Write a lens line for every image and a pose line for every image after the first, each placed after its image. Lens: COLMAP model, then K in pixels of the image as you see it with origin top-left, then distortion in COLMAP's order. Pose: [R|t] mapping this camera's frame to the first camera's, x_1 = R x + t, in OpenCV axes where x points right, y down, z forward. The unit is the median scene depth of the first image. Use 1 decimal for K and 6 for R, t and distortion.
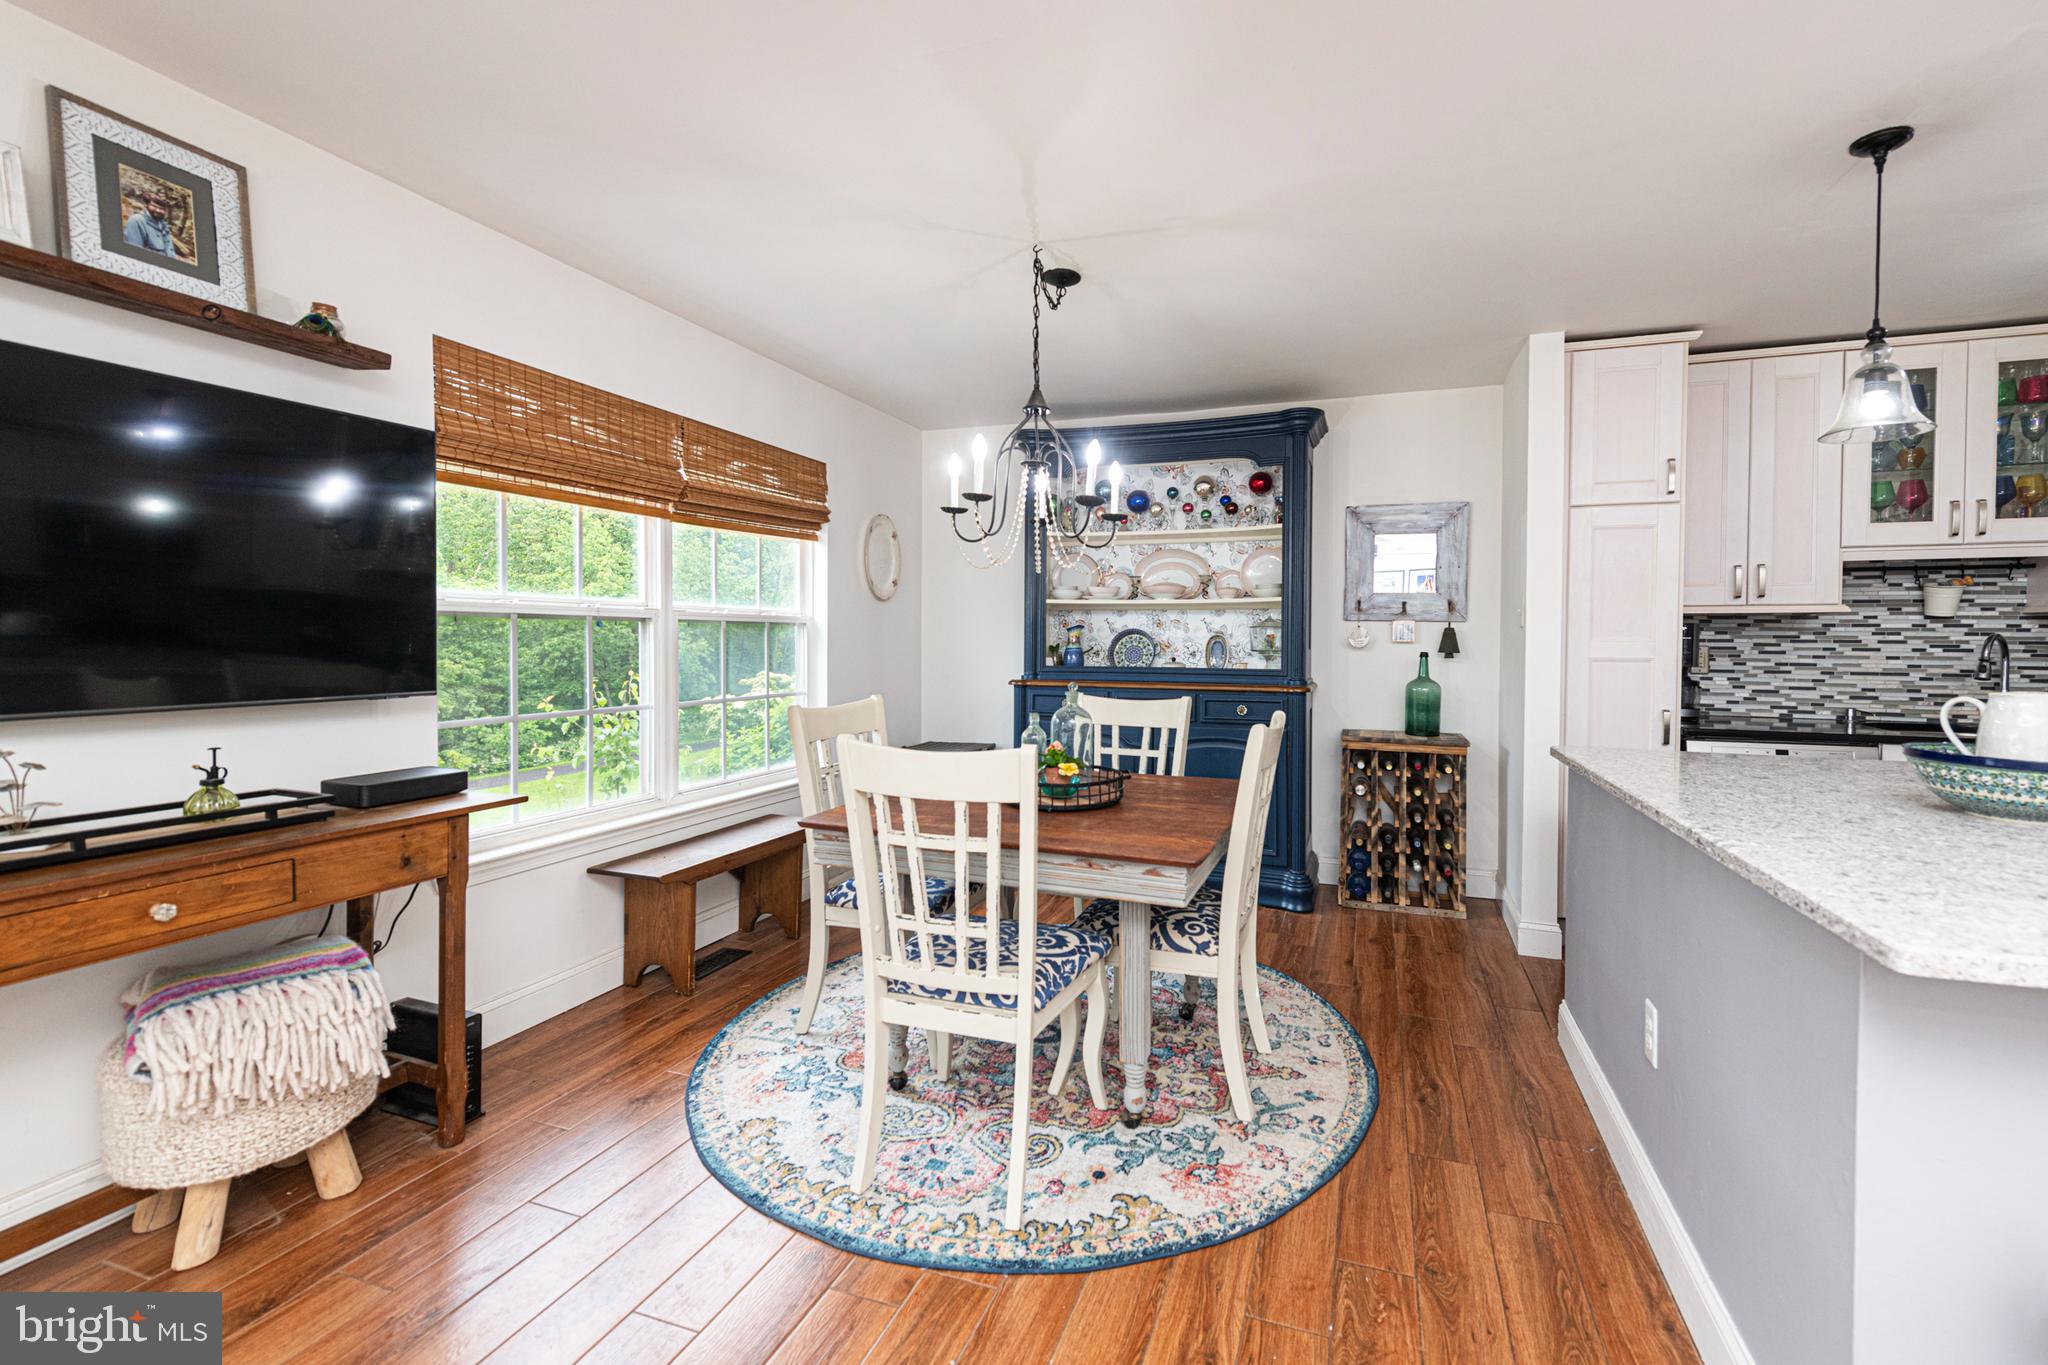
lens RADIAL K [[859.3, 0, 1089.0], [0, 859.3, 650.9], [0, 0, 1]] dist [0.016816, -0.005931]
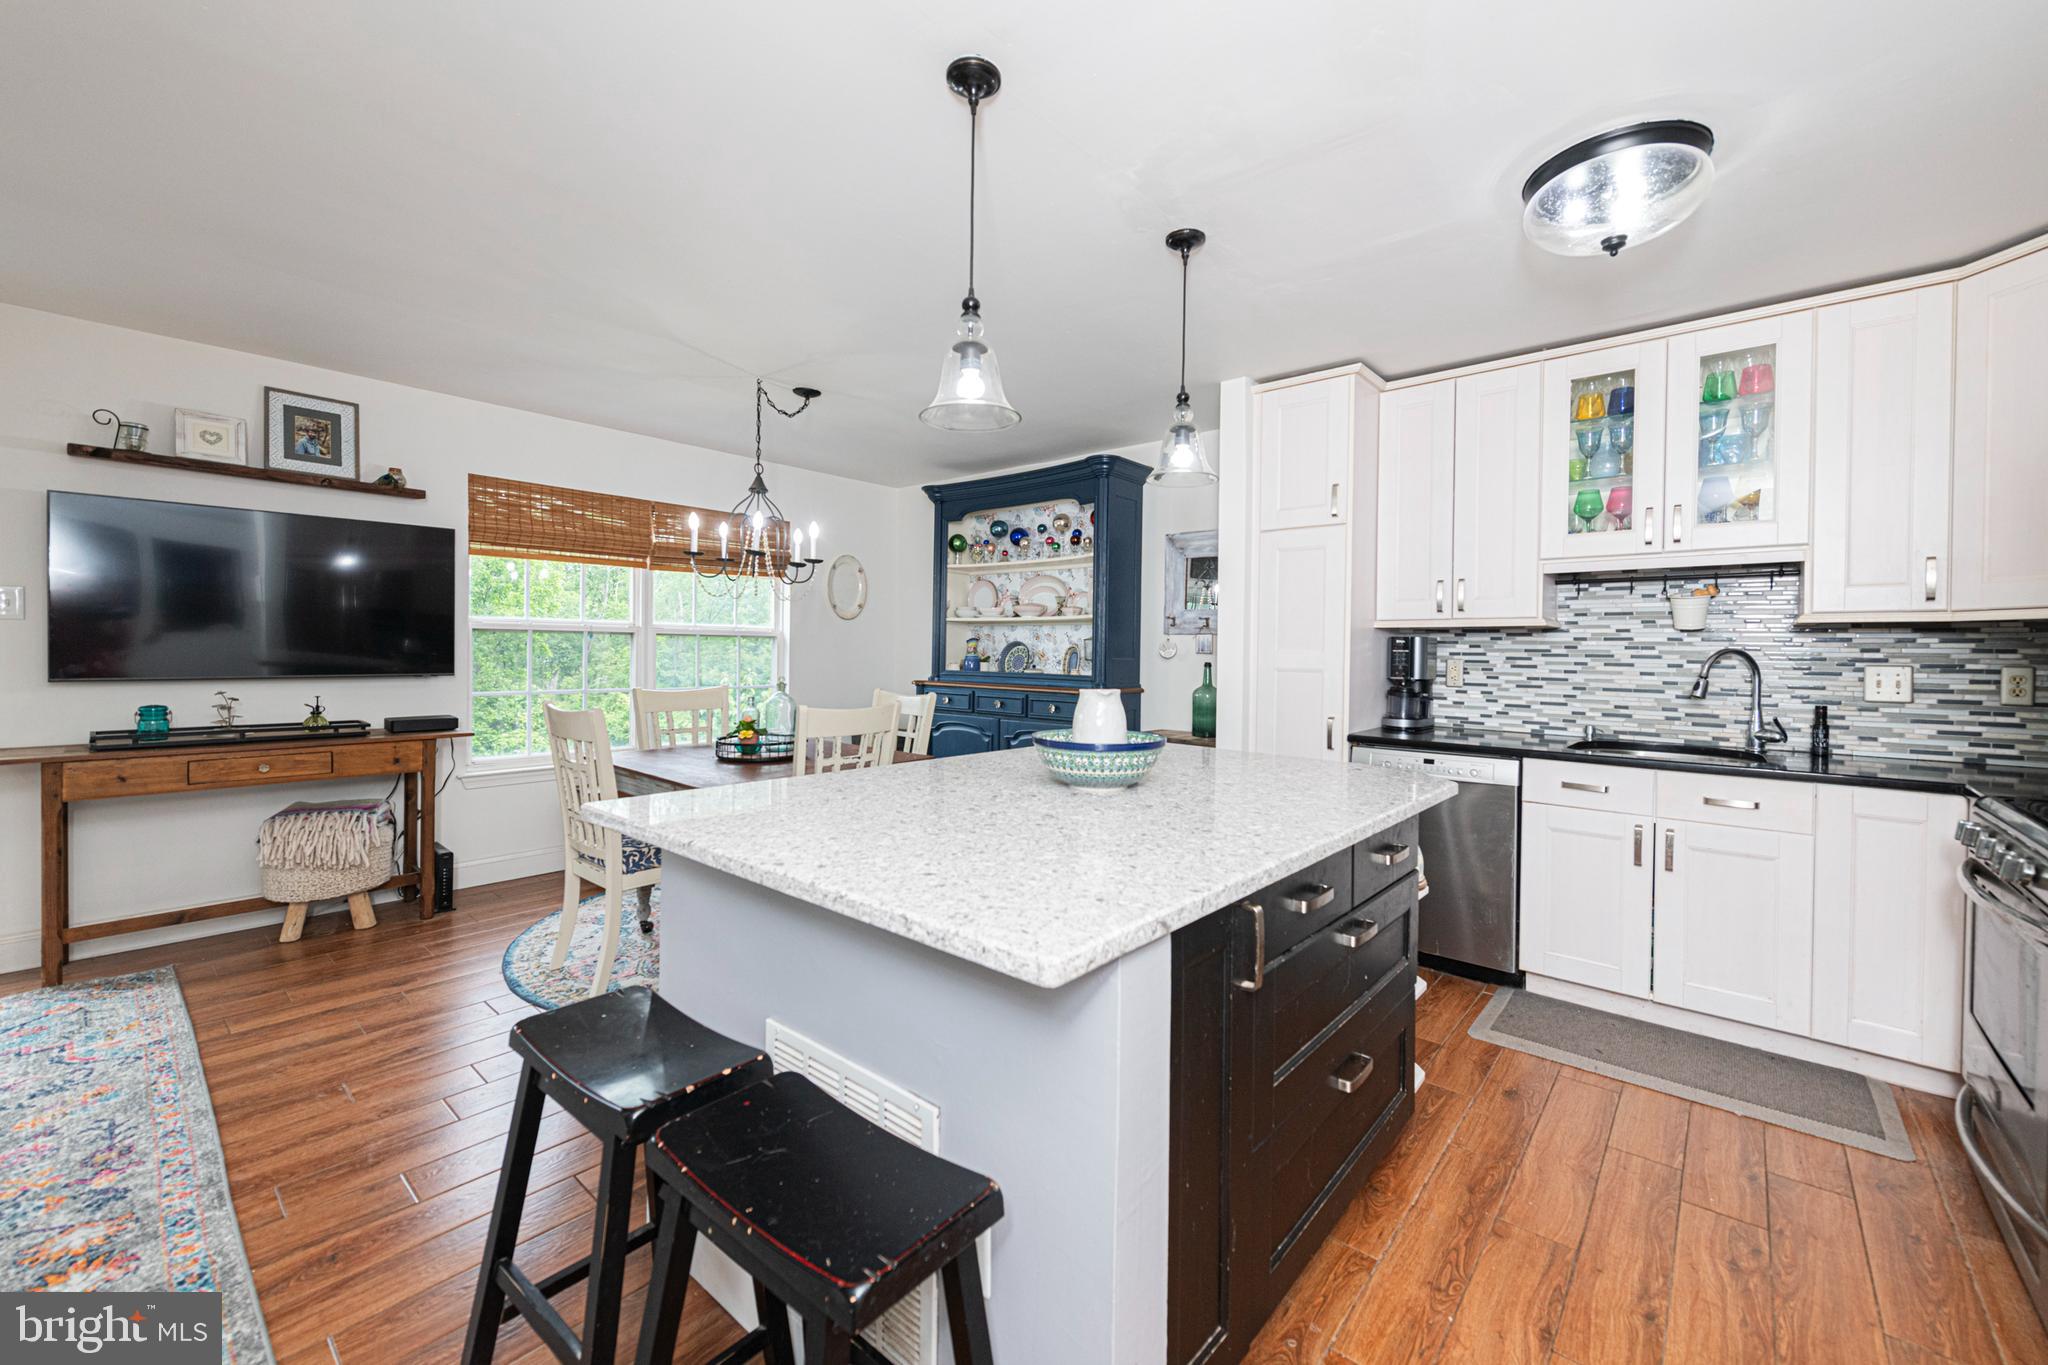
lens RADIAL K [[814.1, 0, 1030.6], [0, 814.1, 655.0], [0, 0, 1]] dist [0.013522, -0.003509]
pose [[0.924651, 0.008868, -0.380711, 0.669880], [-0.013246, 0.999873, -0.008881, 0.004753], [0.380584, 0.013254, 0.924651, -0.076637]]
